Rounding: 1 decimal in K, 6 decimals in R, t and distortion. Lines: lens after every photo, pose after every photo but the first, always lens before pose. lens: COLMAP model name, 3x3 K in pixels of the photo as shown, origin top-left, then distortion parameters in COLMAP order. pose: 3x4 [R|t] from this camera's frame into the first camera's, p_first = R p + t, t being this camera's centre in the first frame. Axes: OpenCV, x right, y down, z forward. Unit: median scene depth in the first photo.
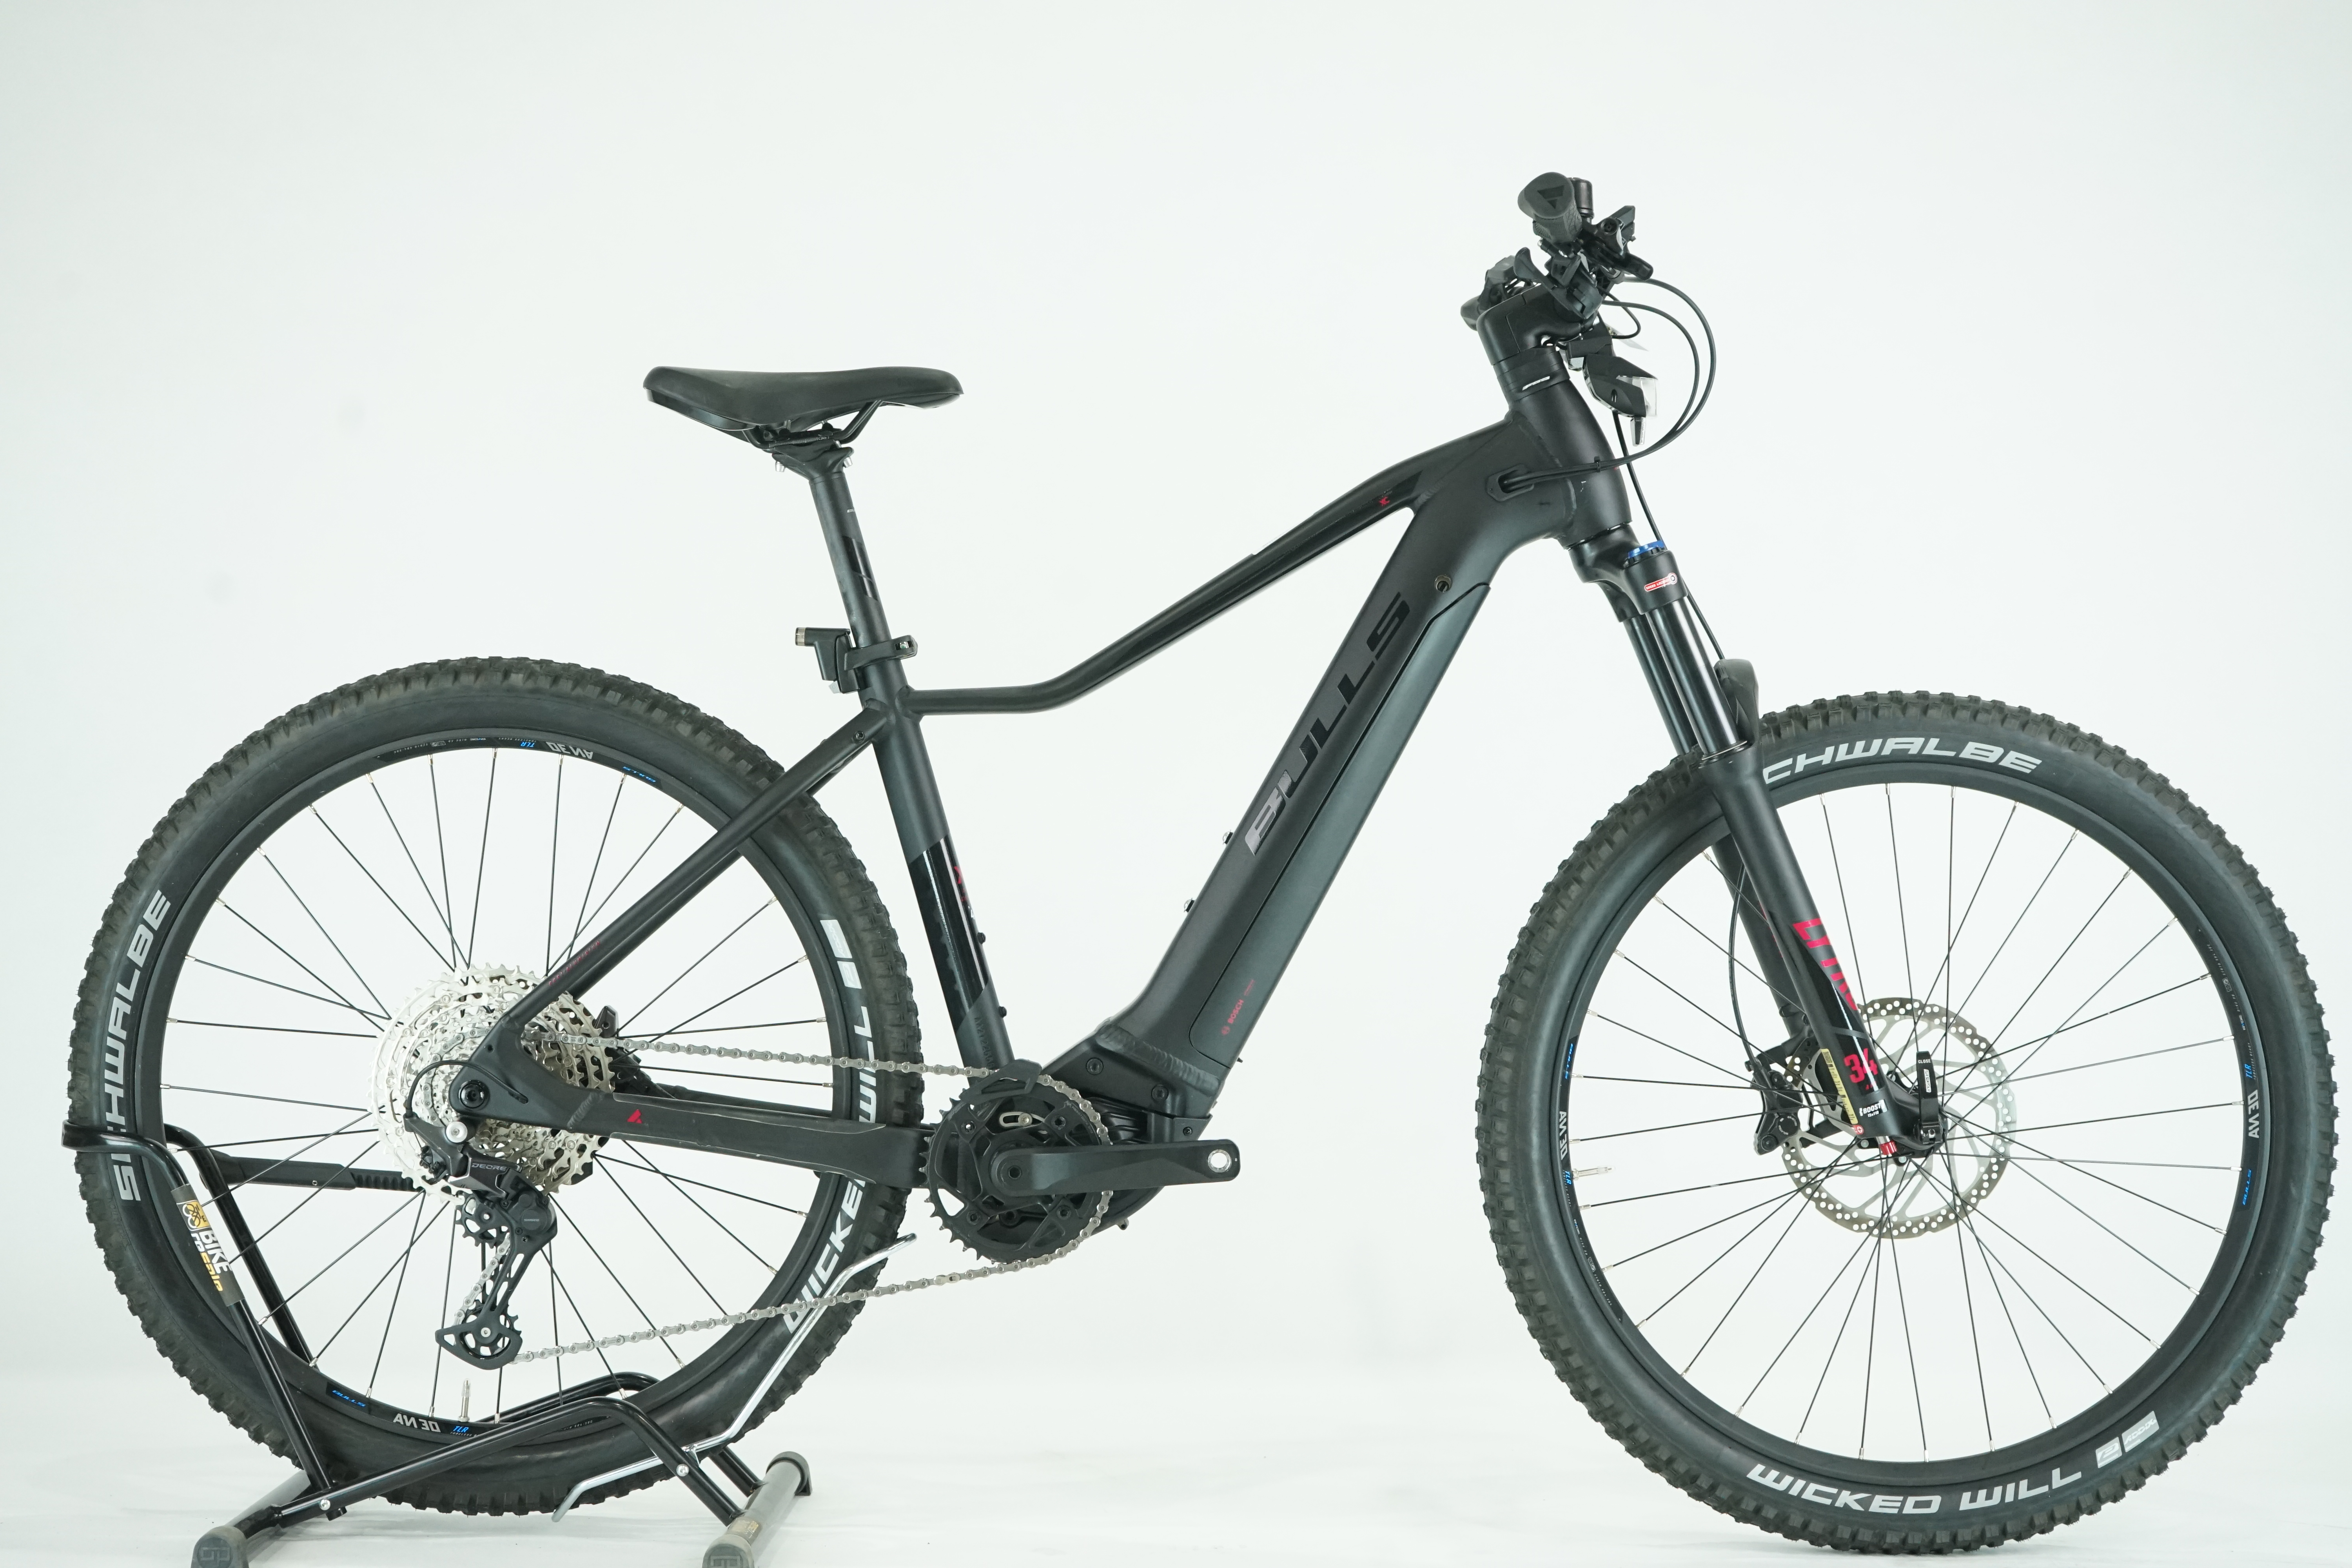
lens RADIAL K [[3838.0, 0, 1176.0], [0, 3838.0, 784.0], [0, 0, 1]] dist [0.005002, 0.025253]
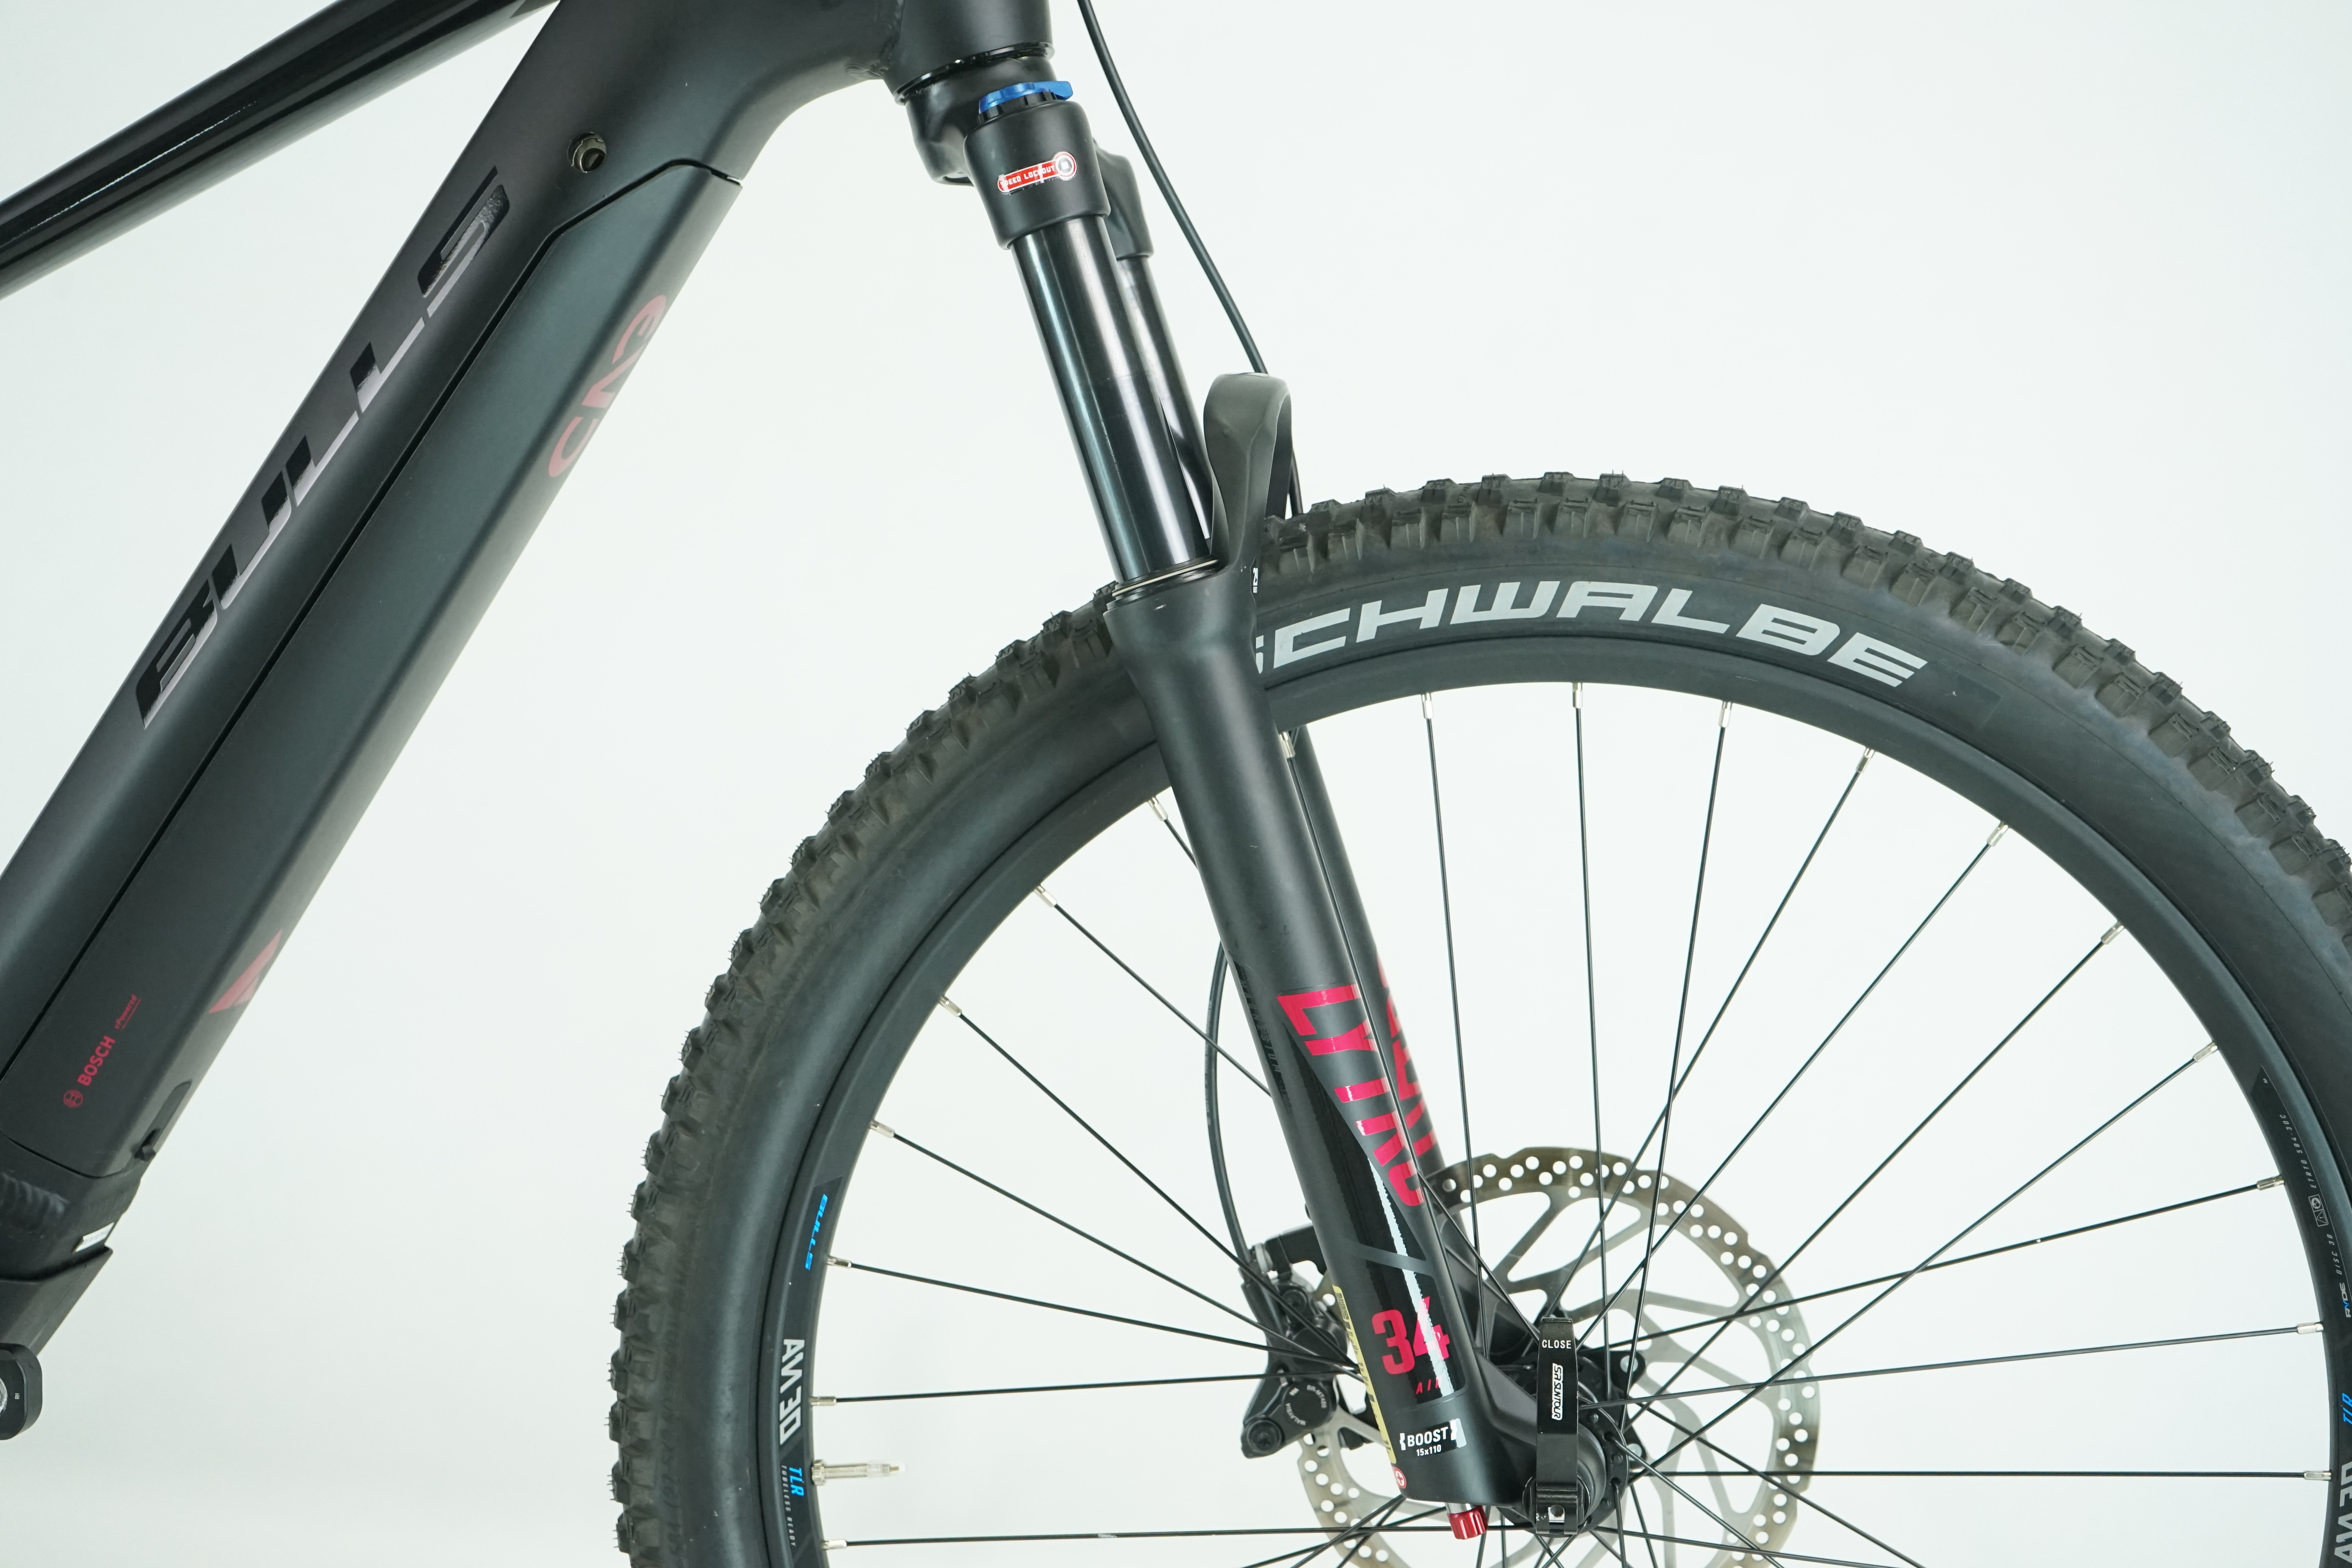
lens RADIAL K [[3297.9, 0, 1176.0], [0, 3297.9, 784.0], [0, 0, 1]] dist [0.025128, -0.023984]
pose [[0.990927, 0.086177, -0.103134, 0.181017], [-0.078987, 0.994280, 0.071885, -0.012303], [0.108739, -0.063087, 0.992066, 0.621084]]
